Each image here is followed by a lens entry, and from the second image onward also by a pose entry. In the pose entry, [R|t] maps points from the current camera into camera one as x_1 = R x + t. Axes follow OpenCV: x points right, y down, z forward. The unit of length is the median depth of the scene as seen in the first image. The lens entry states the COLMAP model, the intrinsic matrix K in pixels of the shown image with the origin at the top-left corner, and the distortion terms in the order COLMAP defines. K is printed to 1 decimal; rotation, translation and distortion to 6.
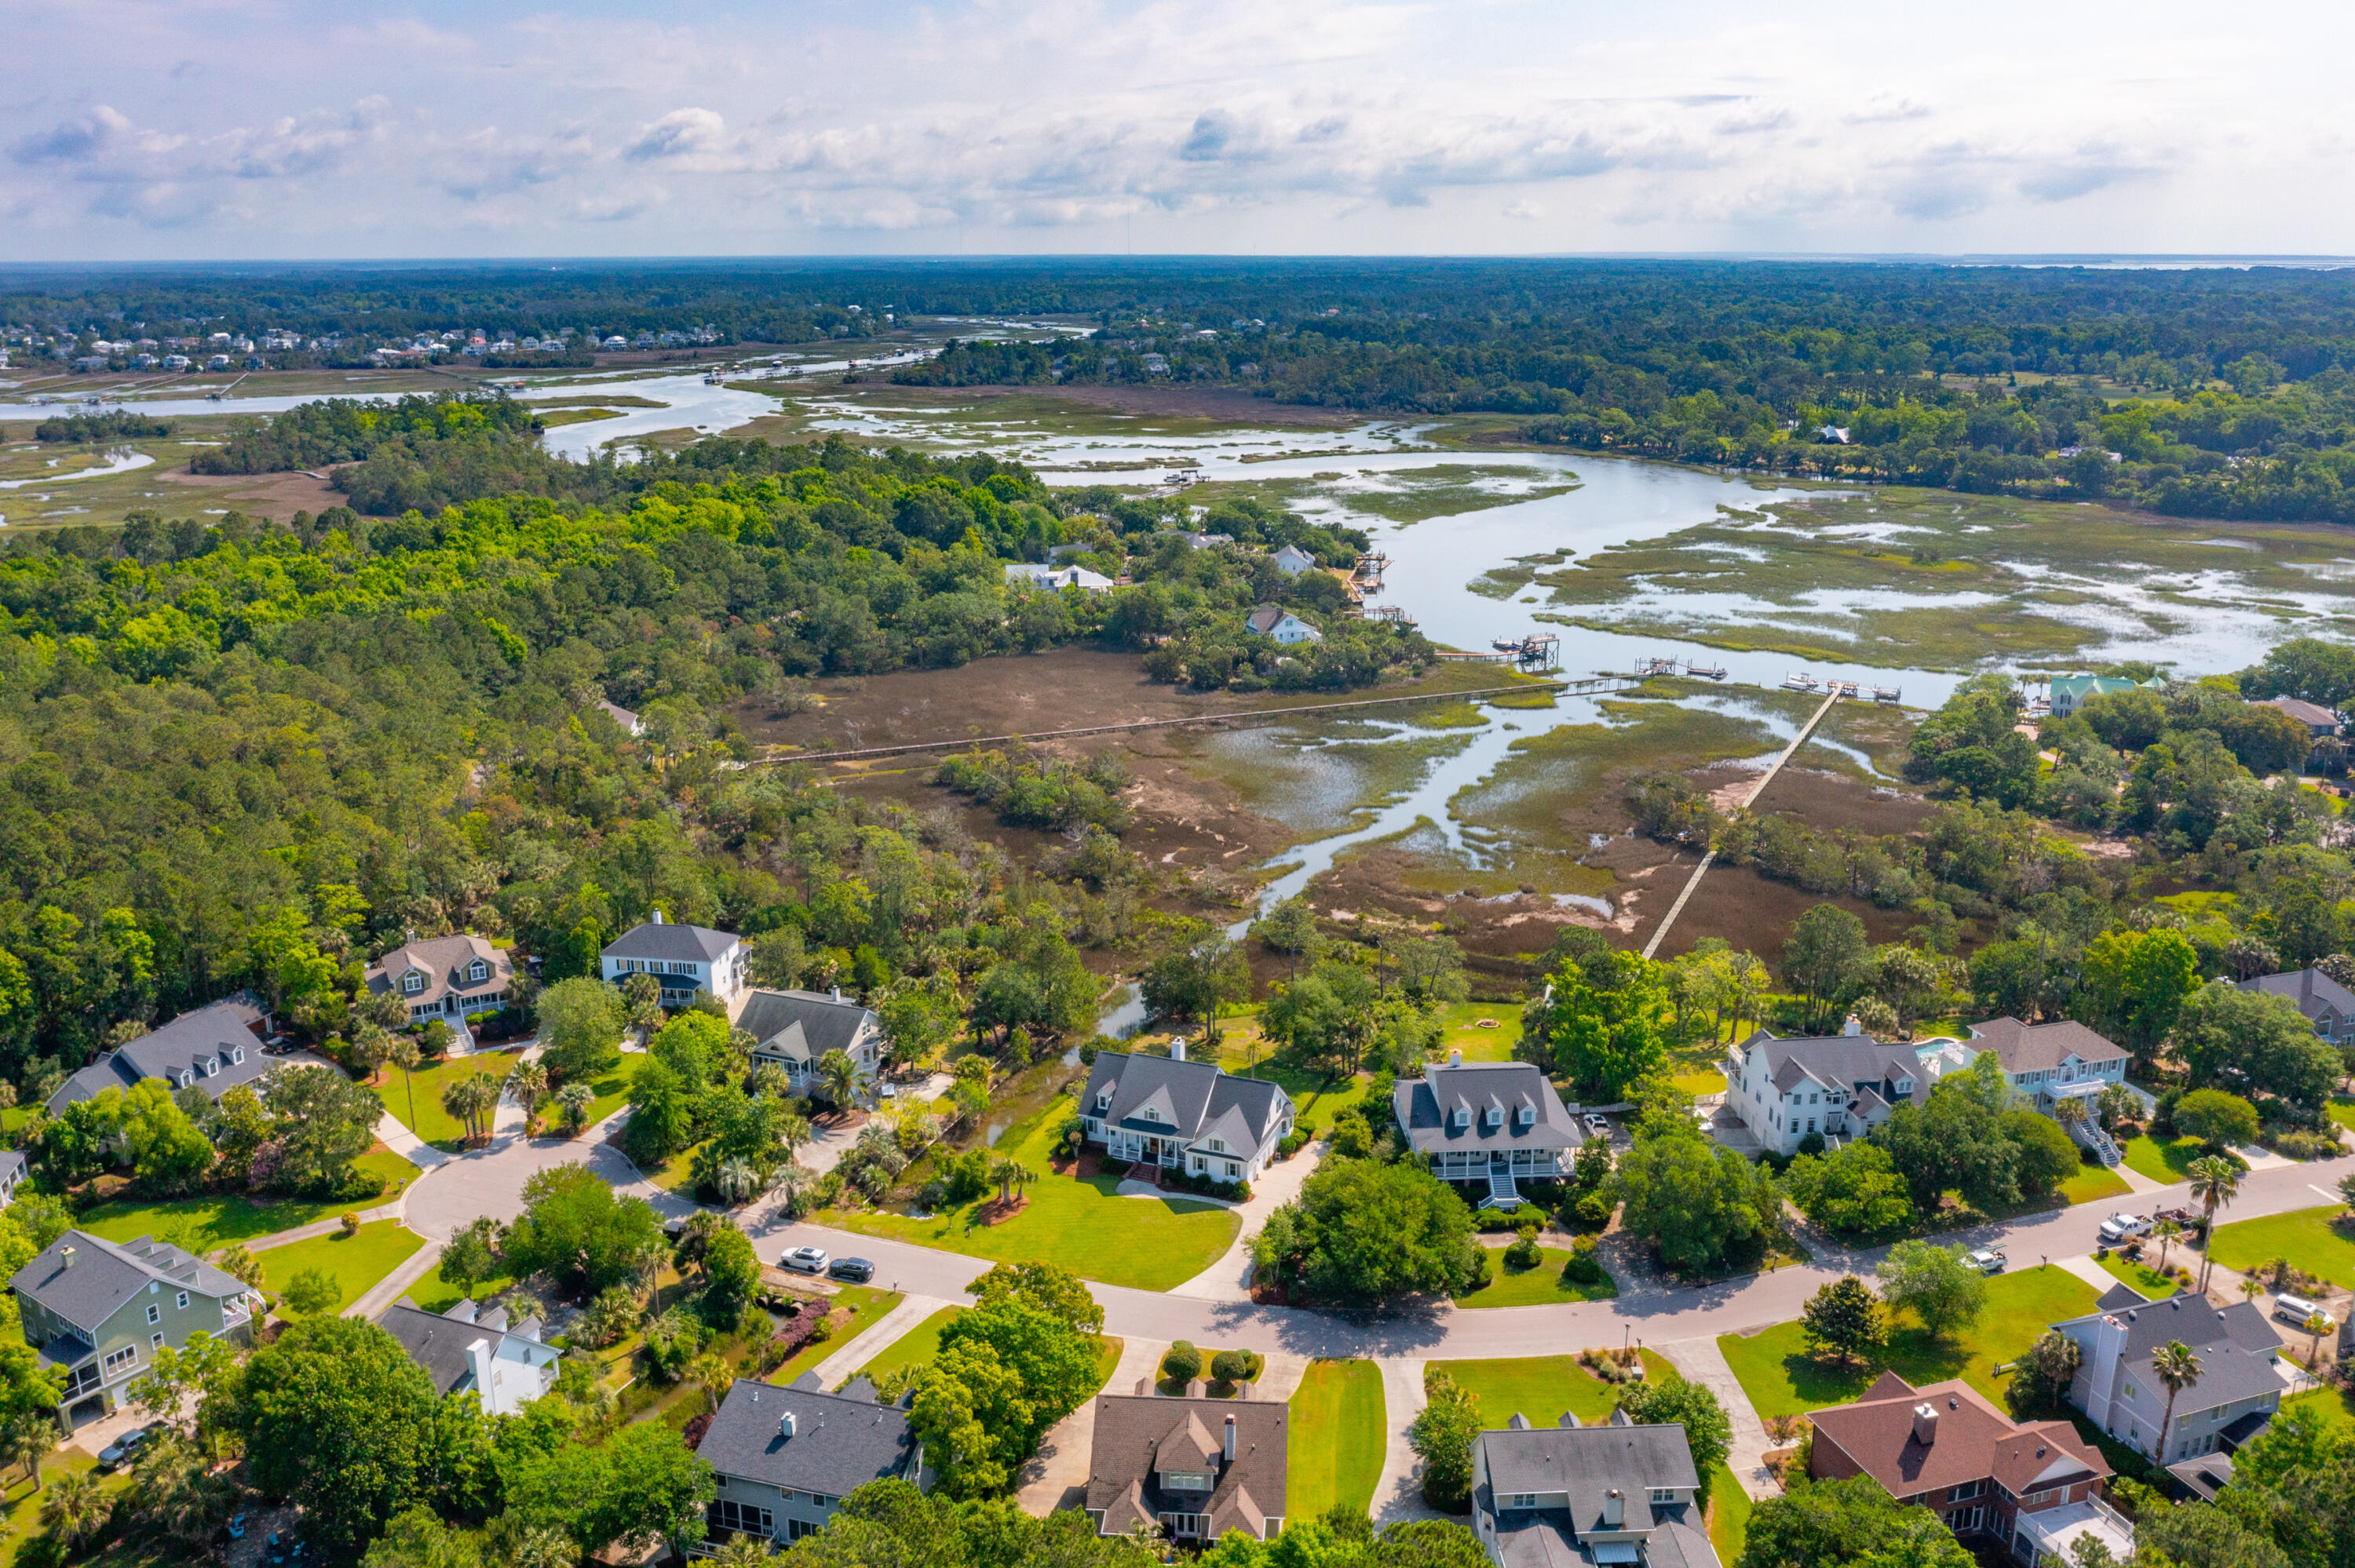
lens RADIAL K [[1892.8, 0, 1177.5], [0, 1892.8, 784.0], [0, 0, 1]] dist [-0.013115, -0.001587]
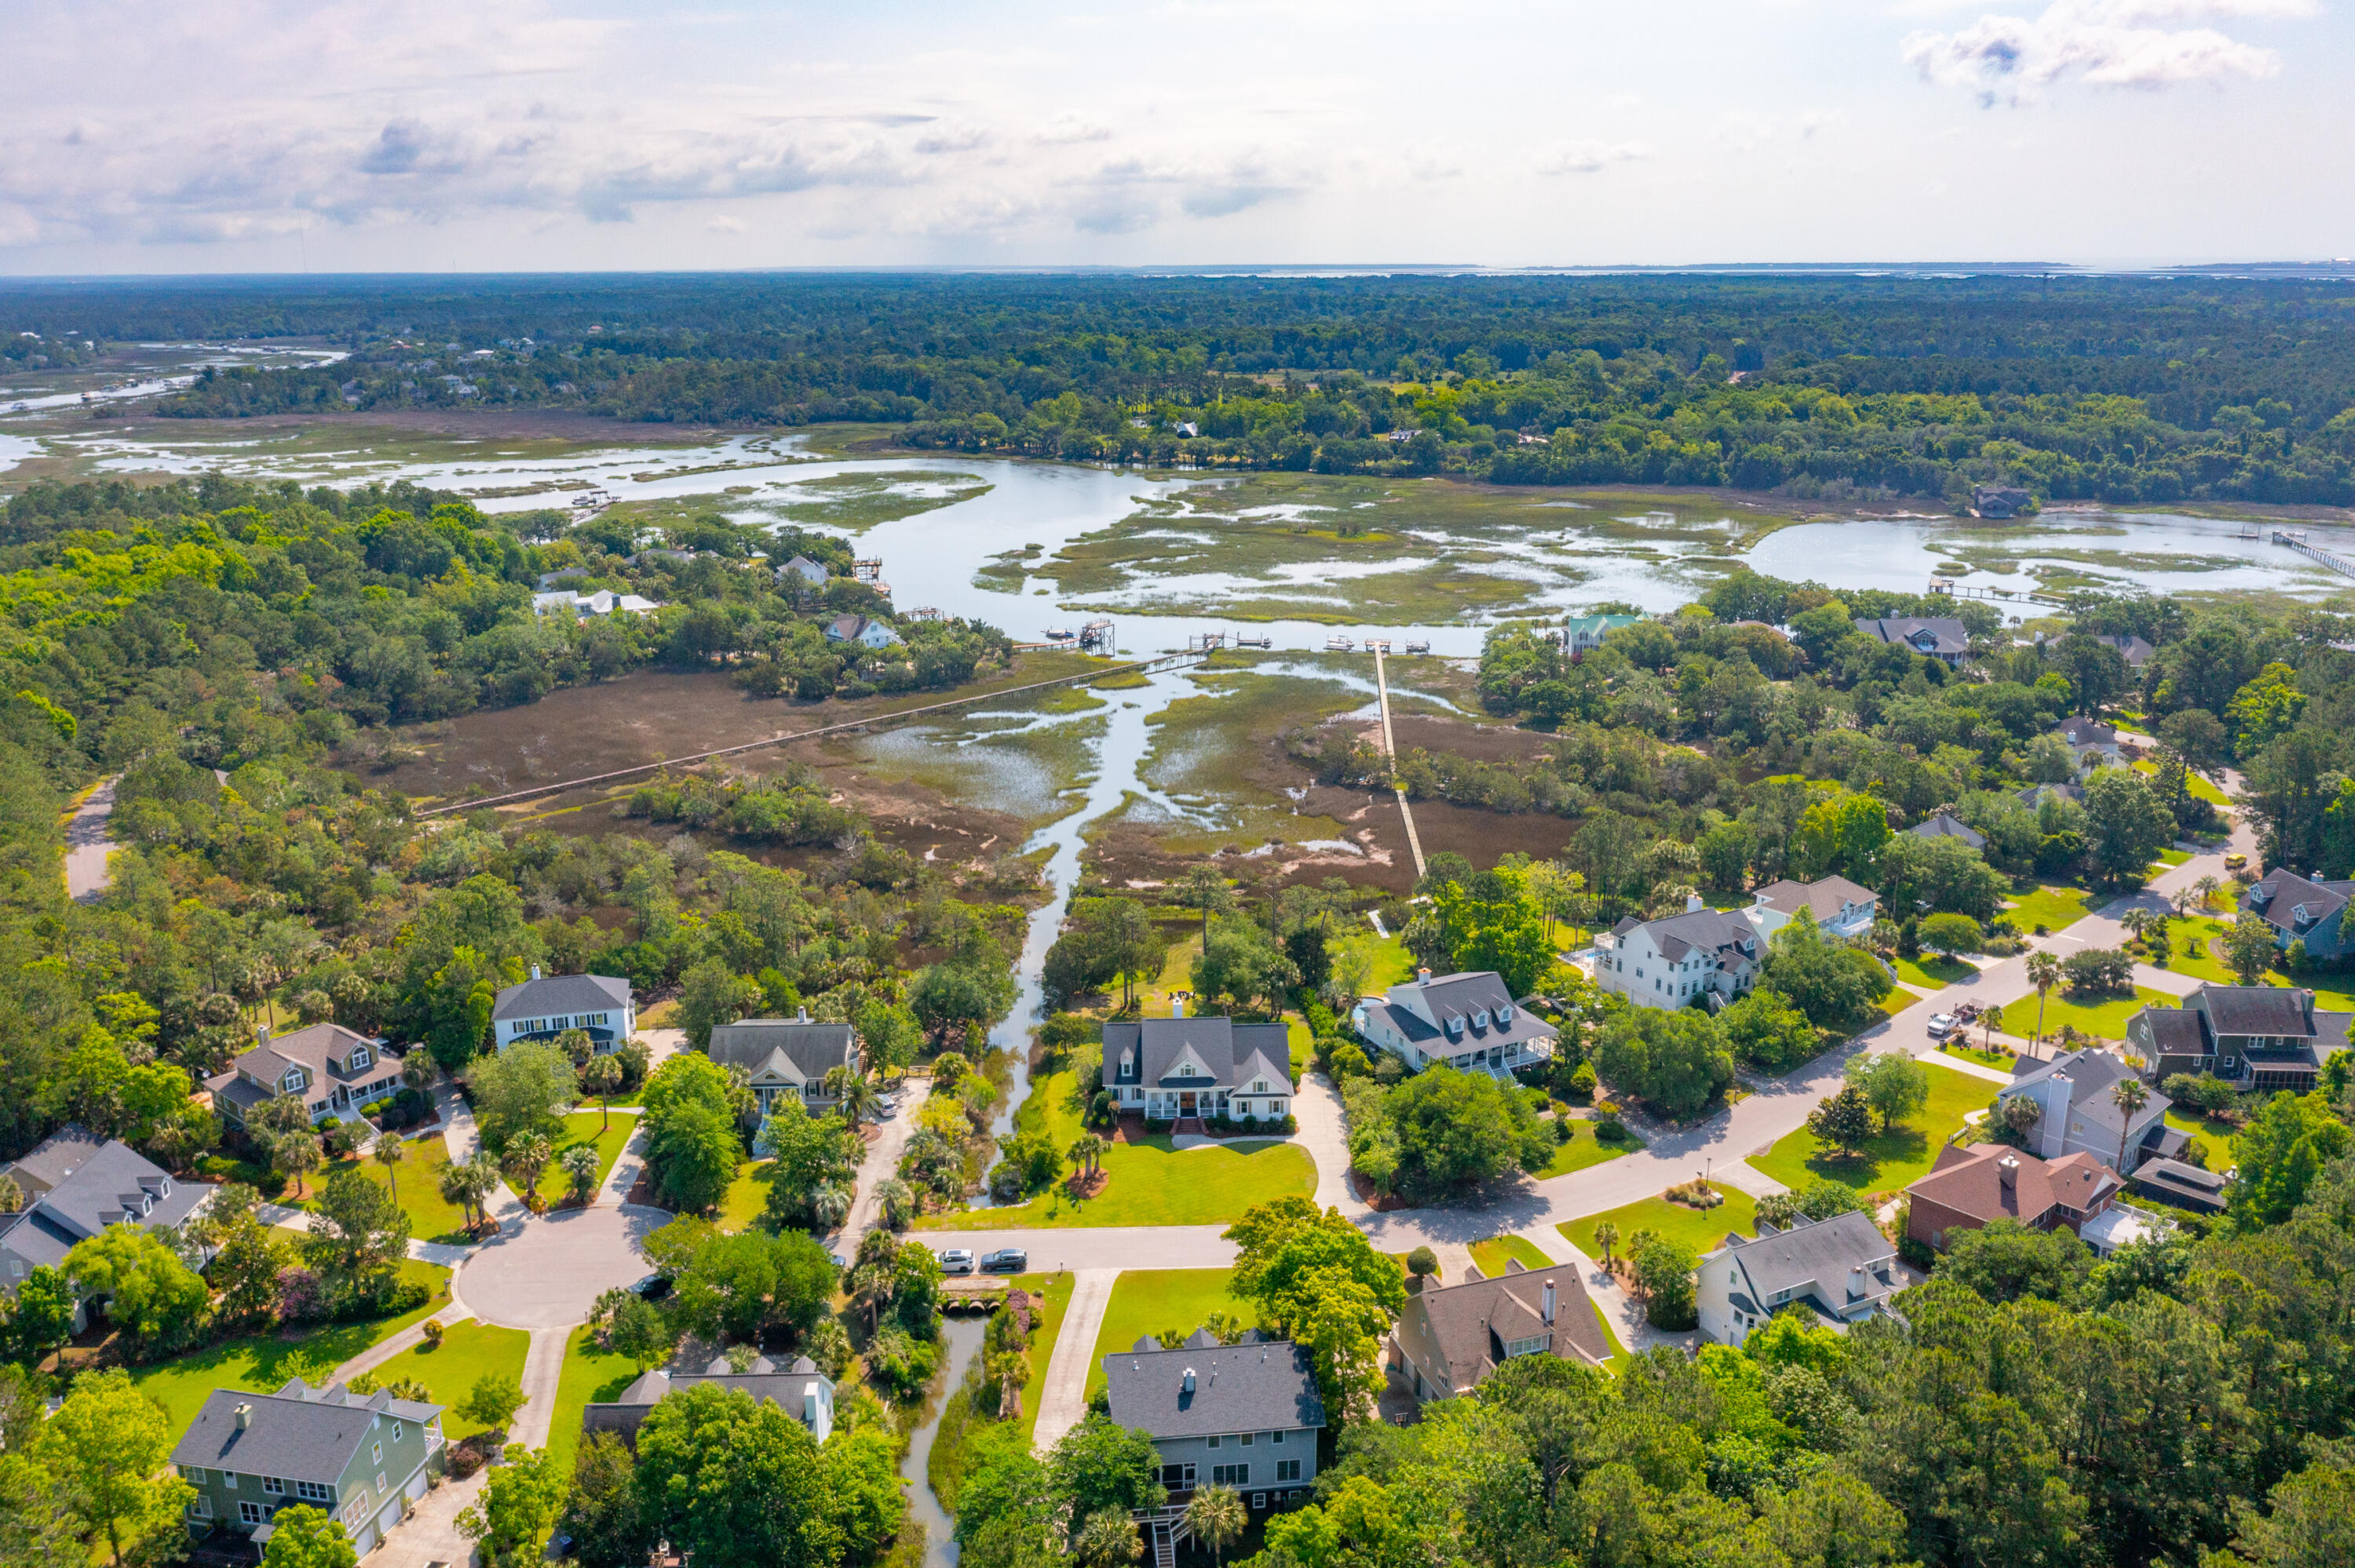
lens RADIAL K [[1863.9, 0, 1177.5], [0, 1863.9, 784.0], [0, 0, 1]] dist [-0.014227, 0.007584]
pose [[0.919398, -0.110037, 0.377624, -0.131994], [0.111263, 0.993616, 0.018641, -0.001751], [-0.377264, 0.024877, 0.925771, 0.010243]]
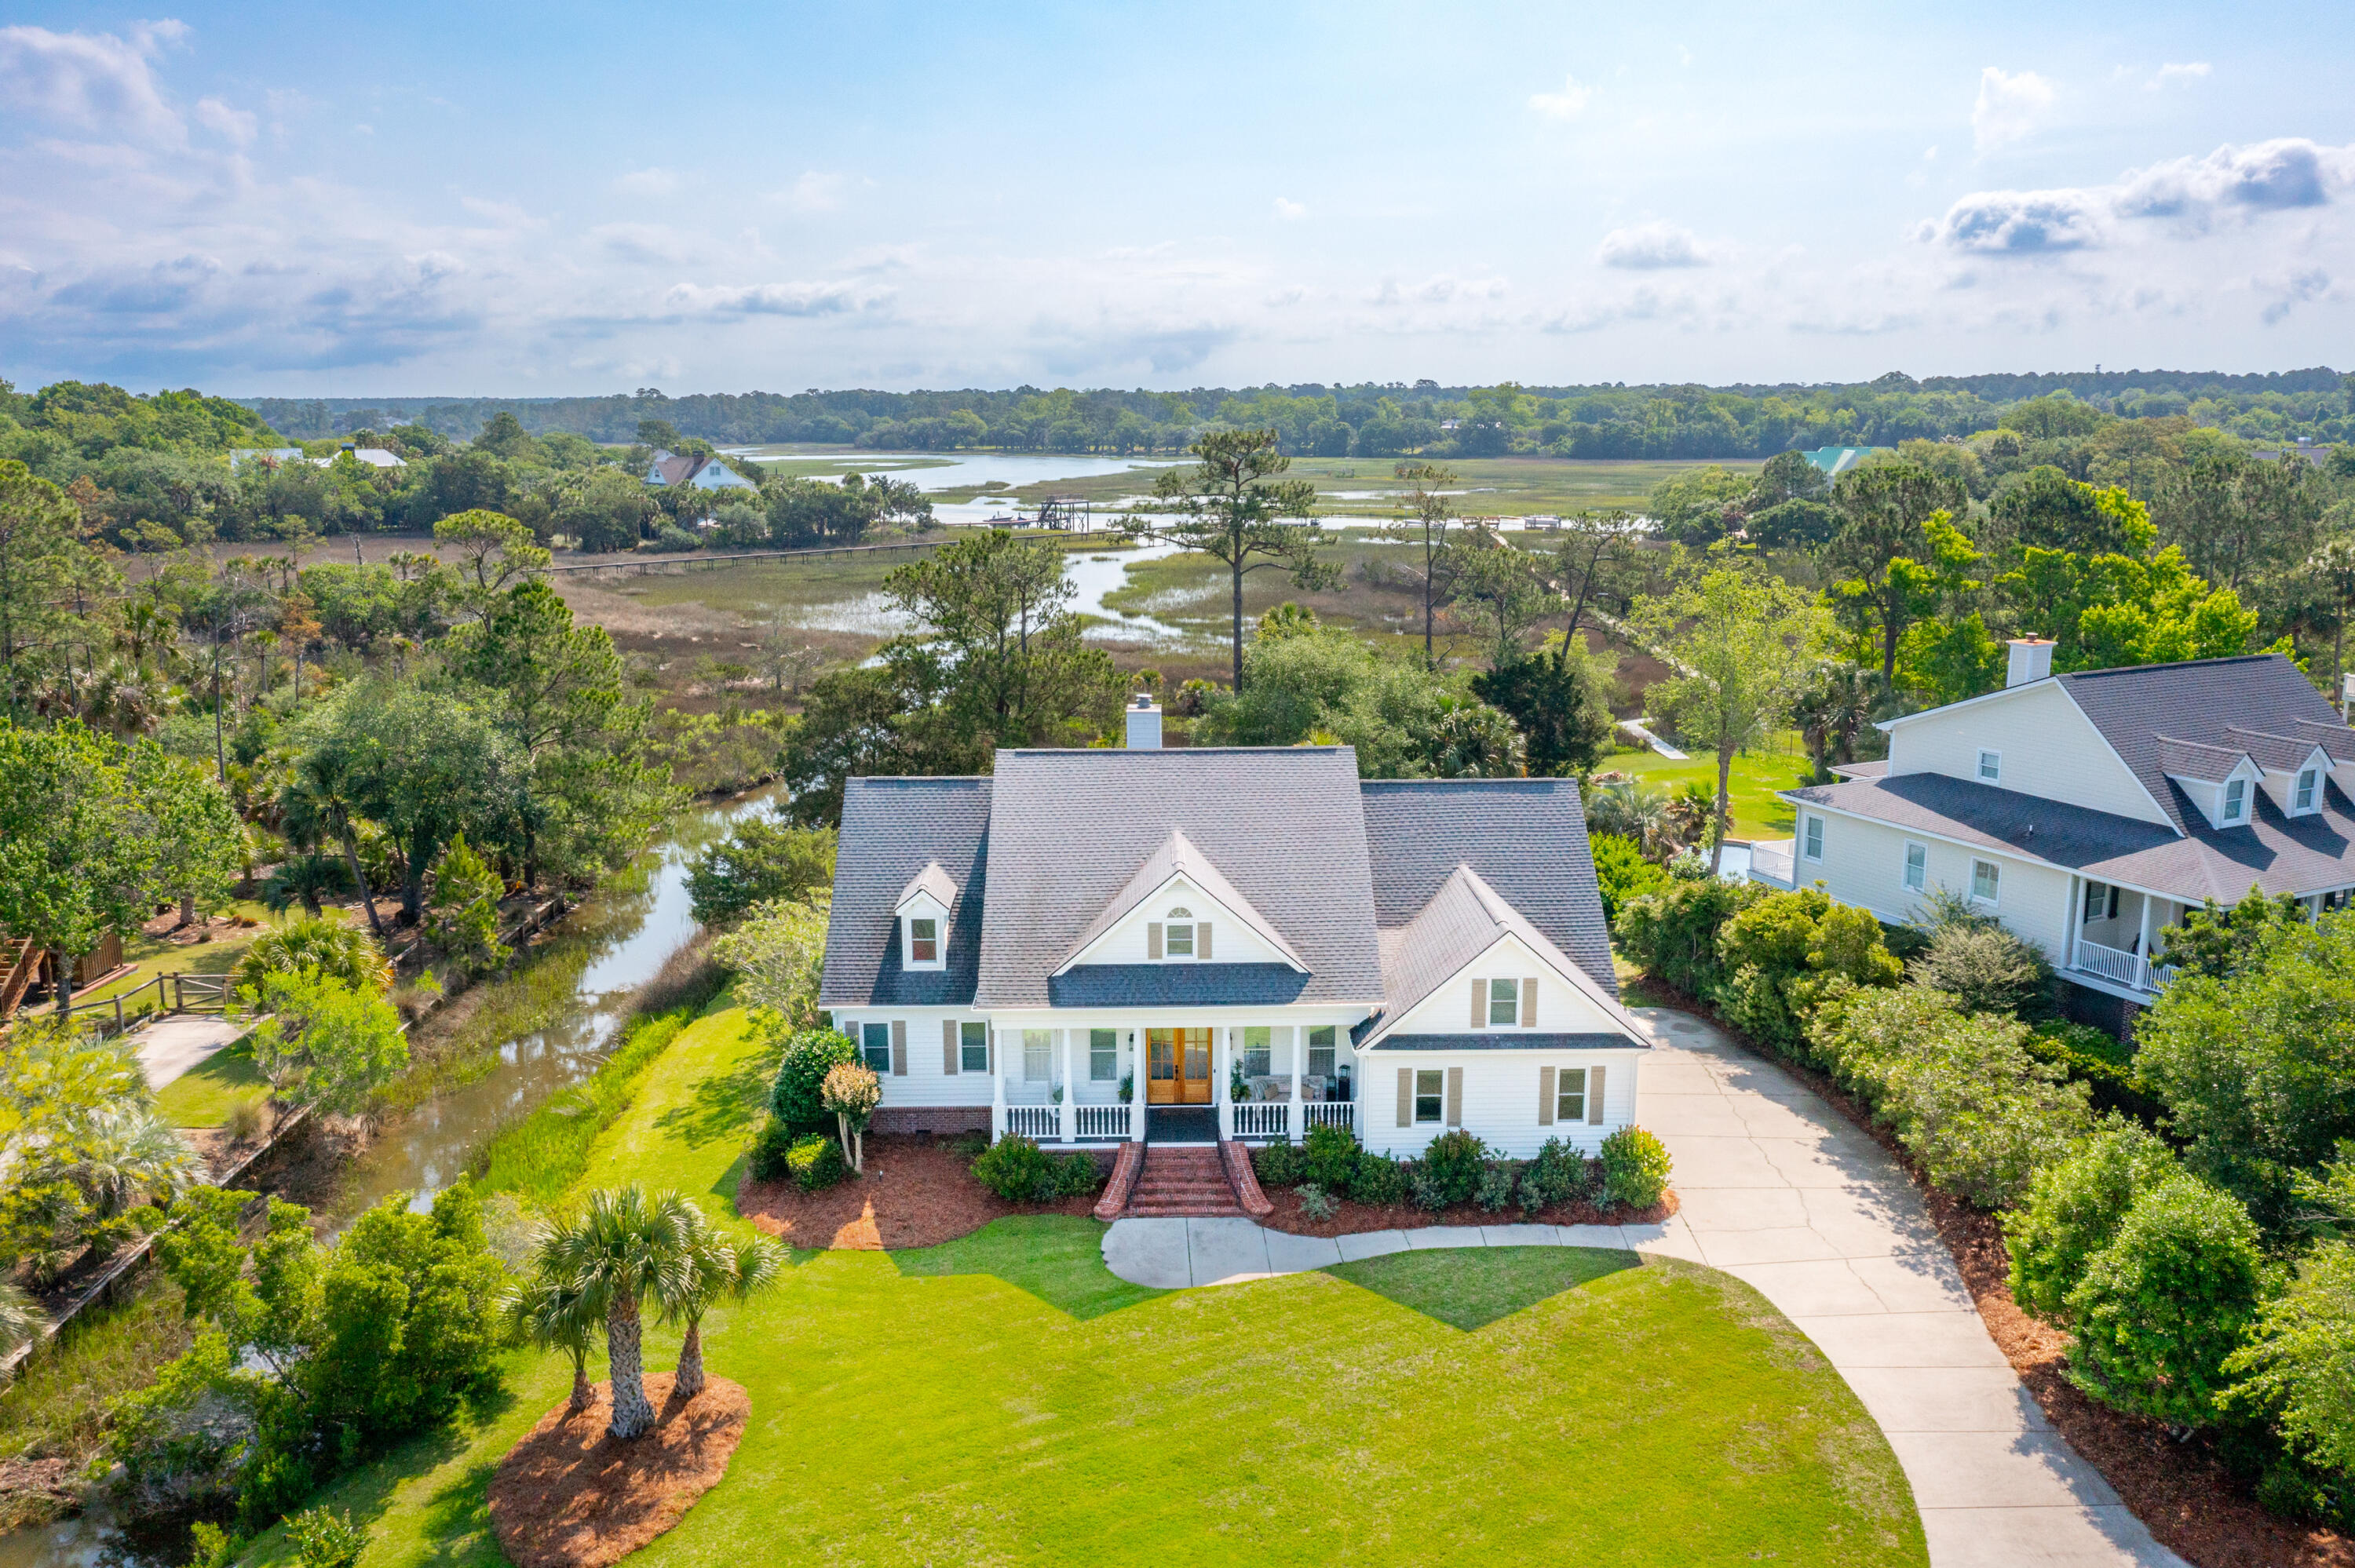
lens RADIAL K [[1851.1, 0, 1177.5], [0, 1851.1, 784.0], [0, 0, 1]] dist [-0.008043, -0.007259]
pose [[0.922023, -0.076465, 0.379508, -0.034077], [0.104479, 0.993074, -0.053746, 0.056087], [-0.372770, 0.089205, 0.923626, 0.259975]]
